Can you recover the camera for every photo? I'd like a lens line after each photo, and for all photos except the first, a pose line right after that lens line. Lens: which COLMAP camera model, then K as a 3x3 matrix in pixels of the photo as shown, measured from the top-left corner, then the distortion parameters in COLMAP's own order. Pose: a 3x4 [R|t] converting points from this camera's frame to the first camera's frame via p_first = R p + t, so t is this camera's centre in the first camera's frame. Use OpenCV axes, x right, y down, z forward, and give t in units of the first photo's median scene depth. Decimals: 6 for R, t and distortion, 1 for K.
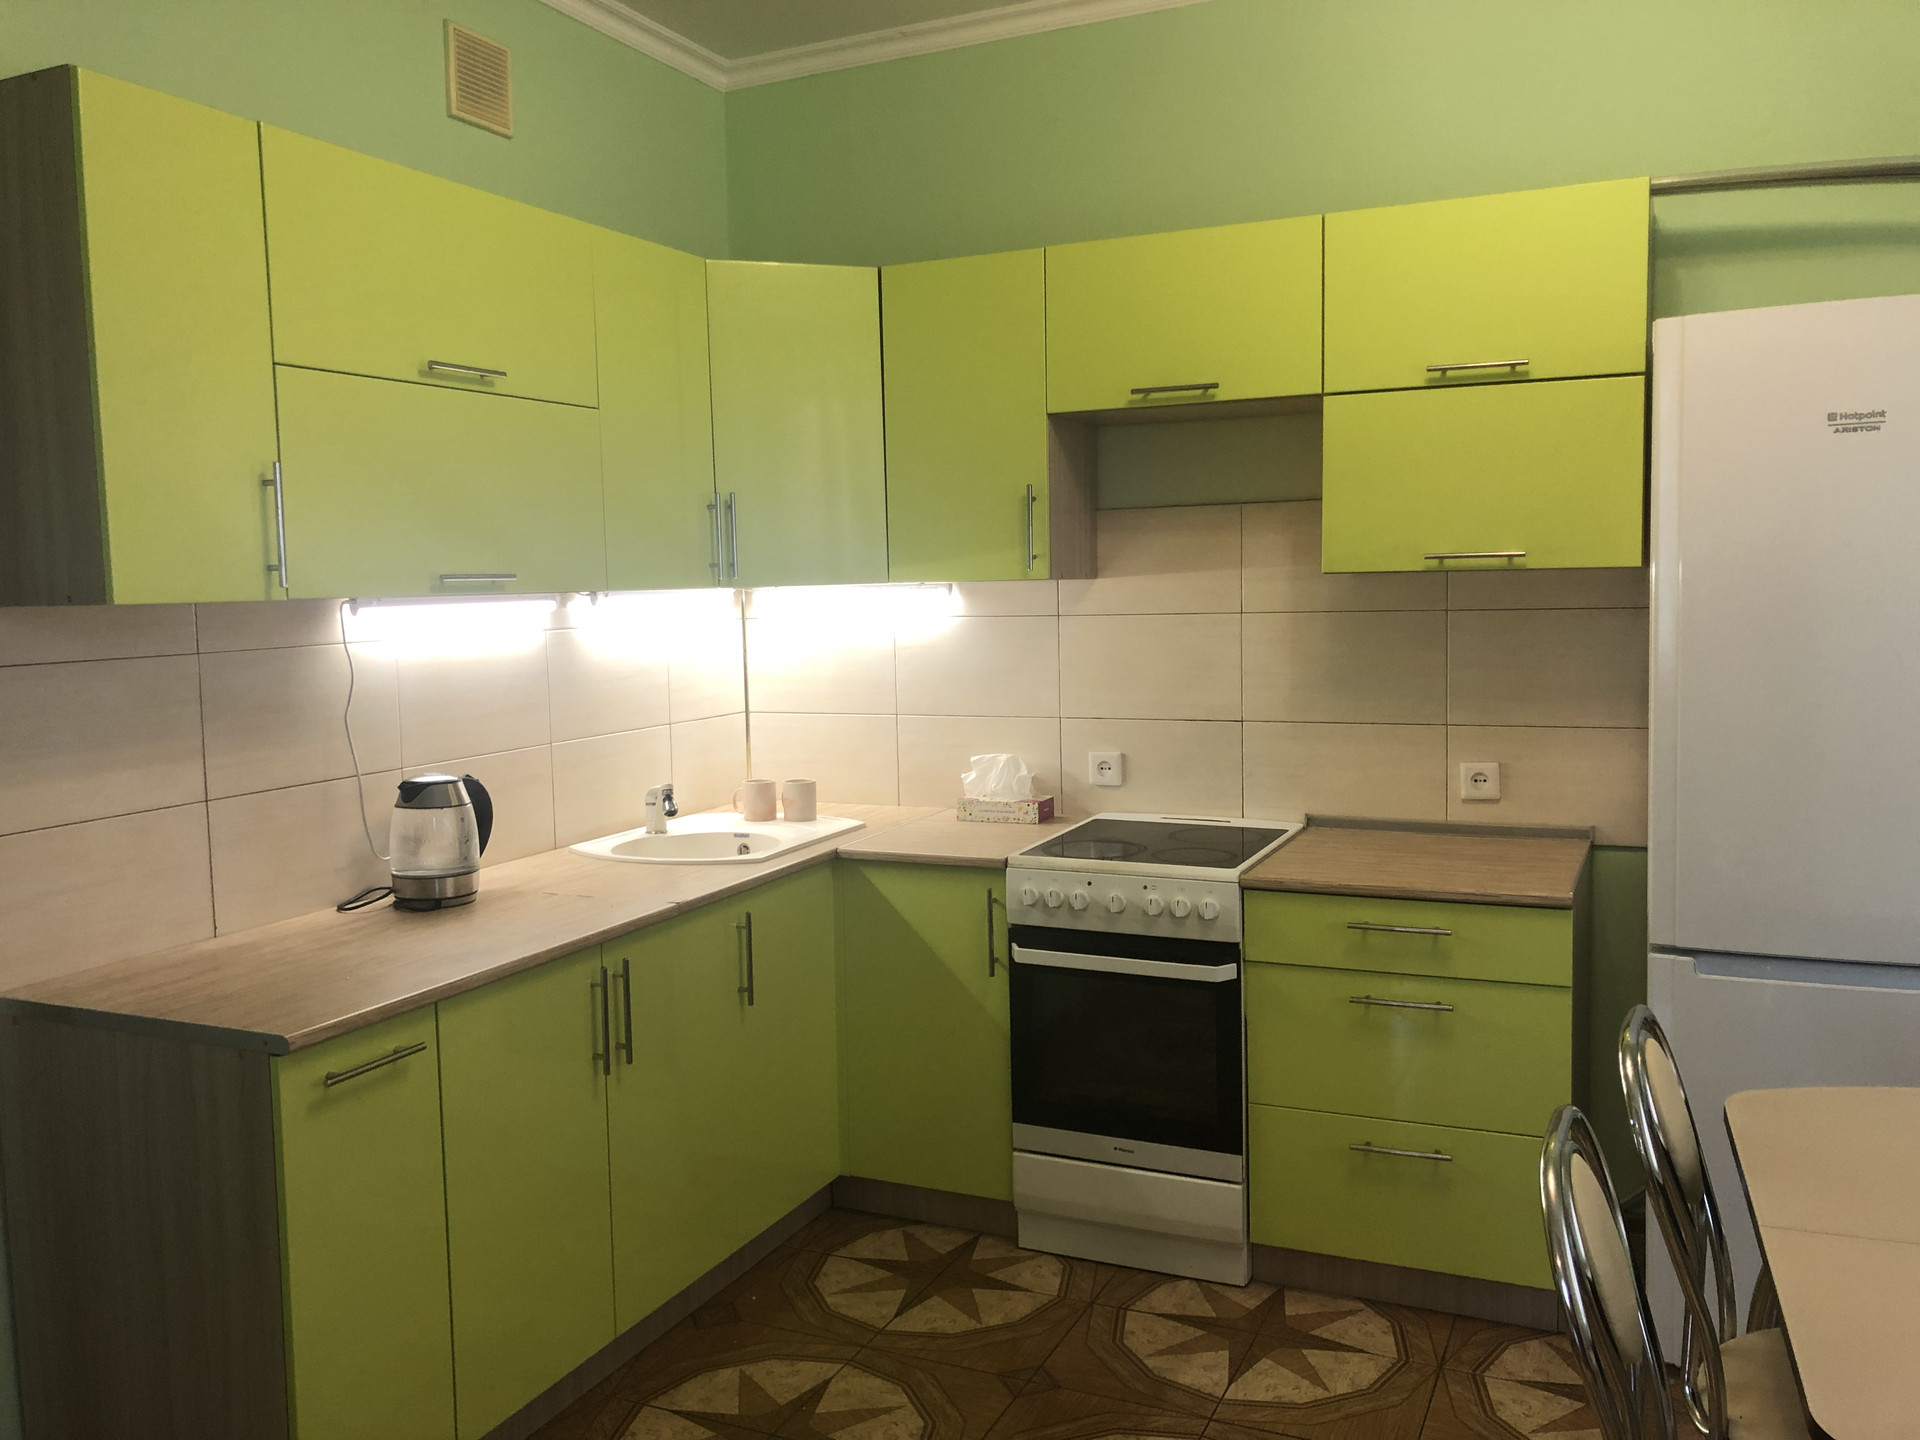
lens RADIAL K [[1551.2, 0, 960.0], [0, 1551.2, 720.0], [0, 0, 1]] dist [0.058501, -0.227258]
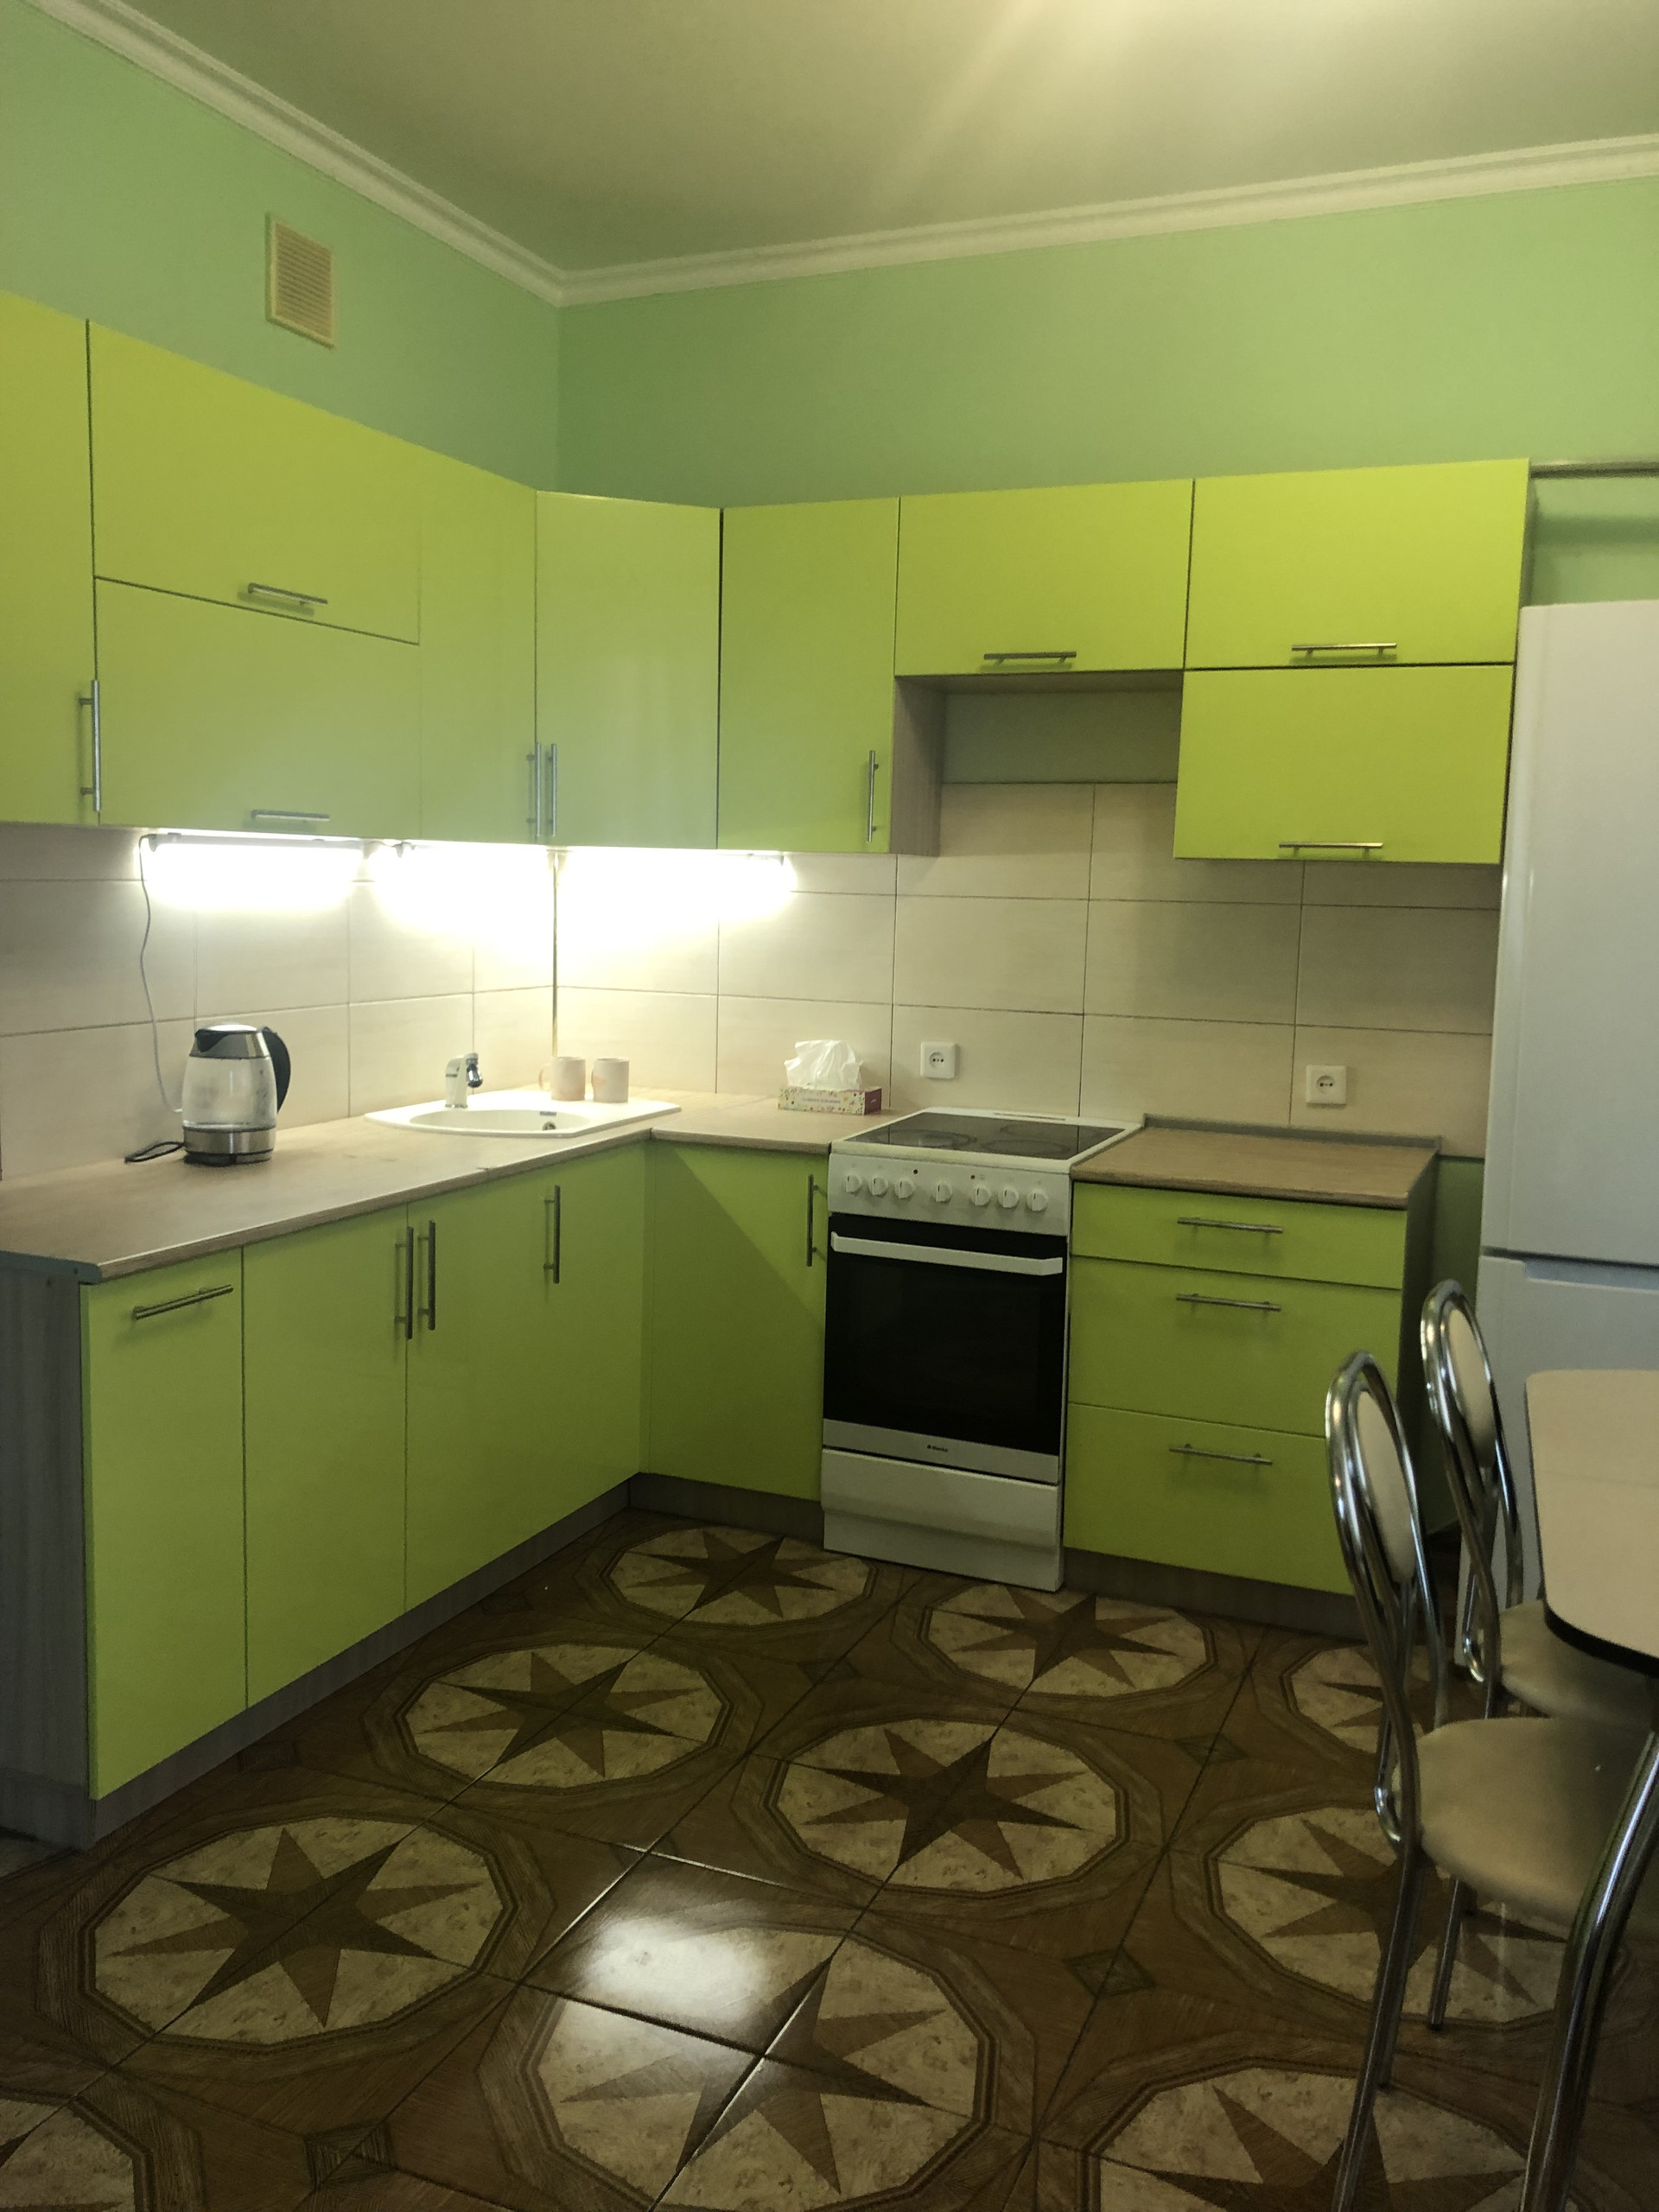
lens RADIAL K [[1787.1, 0, 826.3], [0, 1787.1, 1110.2], [0, 0, 1]] dist [0.058501, -0.227258]
pose [[0.998517, 0.044523, 0.031327, -0.008182], [-0.045712, 0.998219, 0.038326, 0.028439], [-0.029565, -0.039701, 0.998774, -0.102032]]
